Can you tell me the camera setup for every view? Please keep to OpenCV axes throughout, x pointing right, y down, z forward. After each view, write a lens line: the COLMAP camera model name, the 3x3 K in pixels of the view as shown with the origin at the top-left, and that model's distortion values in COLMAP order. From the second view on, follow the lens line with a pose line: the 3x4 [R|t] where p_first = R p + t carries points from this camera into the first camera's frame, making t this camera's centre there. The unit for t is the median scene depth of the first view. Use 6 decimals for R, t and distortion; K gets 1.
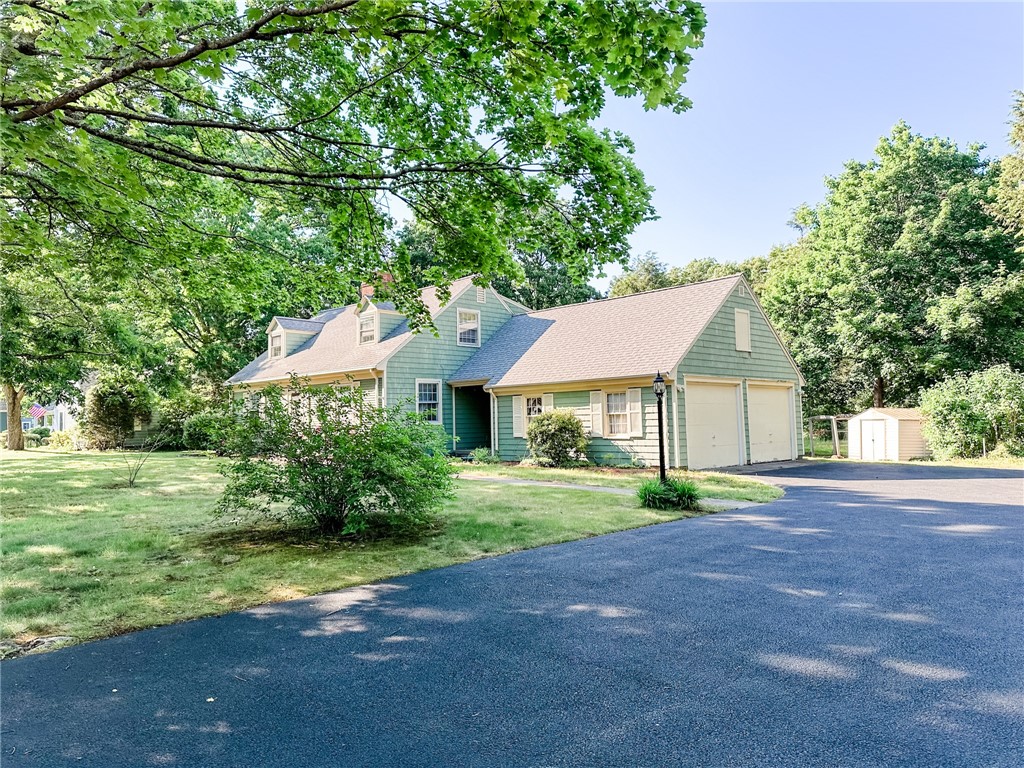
lens RADIAL K [[719.7, 0, 509.2], [0, 719.7, 377.8], [0, 0, 1]] dist [0.001181, -0.008557]
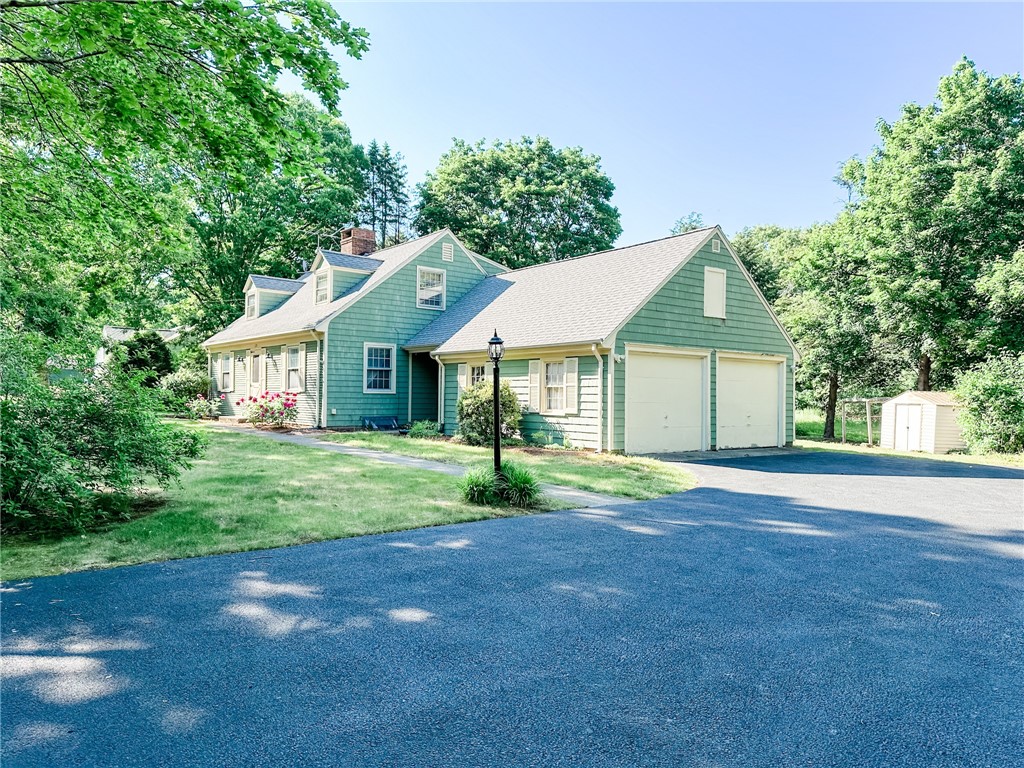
lens RADIAL K [[719.7, 0, 514.3], [0, 719.7, 392.3], [0, 0, 1]] dist [0.001181, -0.008557]
pose [[0.993368, 0.031570, -0.110556, 0.159081], [-0.025156, 0.997945, 0.058938, 0.005616], [0.112189, -0.055766, 0.992121, 0.106994]]
